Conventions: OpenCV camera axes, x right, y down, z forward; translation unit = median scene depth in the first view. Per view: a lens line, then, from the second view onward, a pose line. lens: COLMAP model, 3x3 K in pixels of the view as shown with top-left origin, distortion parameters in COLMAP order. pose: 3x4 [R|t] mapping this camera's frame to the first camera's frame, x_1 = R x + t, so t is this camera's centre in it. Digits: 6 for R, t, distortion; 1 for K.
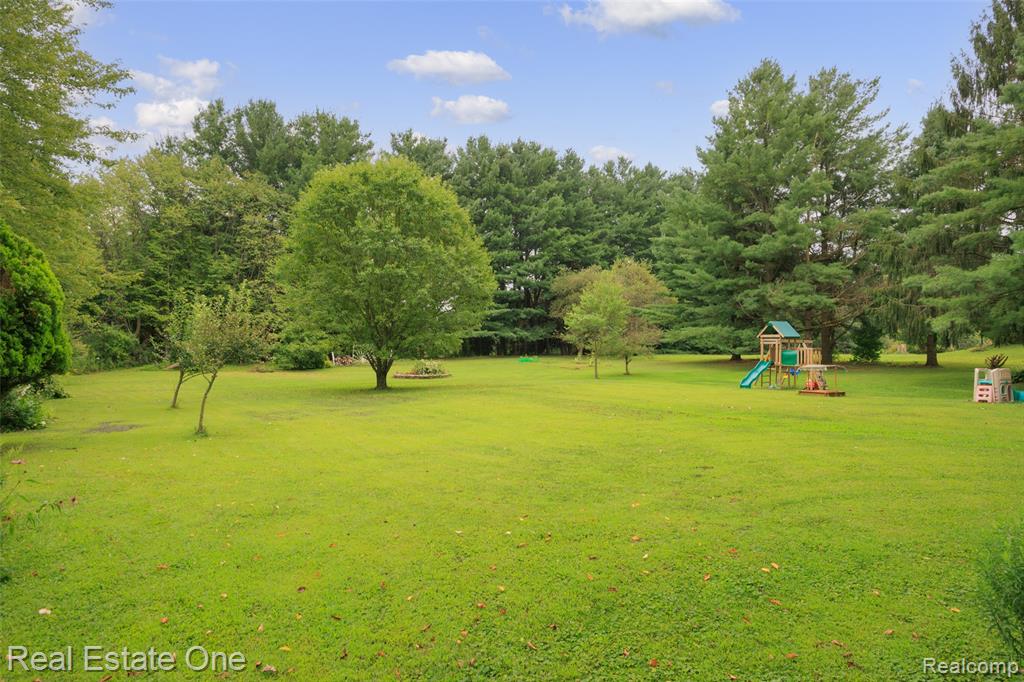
lens RADIAL K [[613.5, 0, 515.1], [0, 613.5, 341.1], [0, 0, 1]] dist [-0.013330, 0.002097]
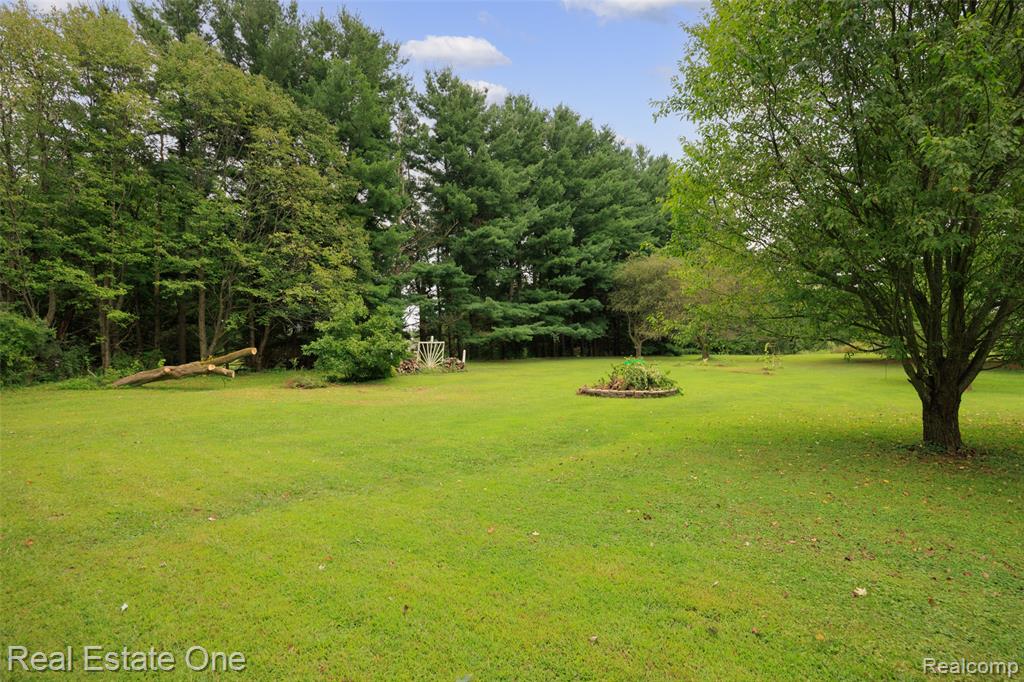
lens RADIAL K [[509.1, 0, 508.3], [0, 509.1, 341.7], [0, 0, 1]] dist [-0.001167, -0.001188]
pose [[0.974374, 0.003542, 0.224906, -0.274783], [-0.003144, 0.999993, -0.002125, 0.005663], [-0.224912, 0.001363, 0.974378, 0.397781]]
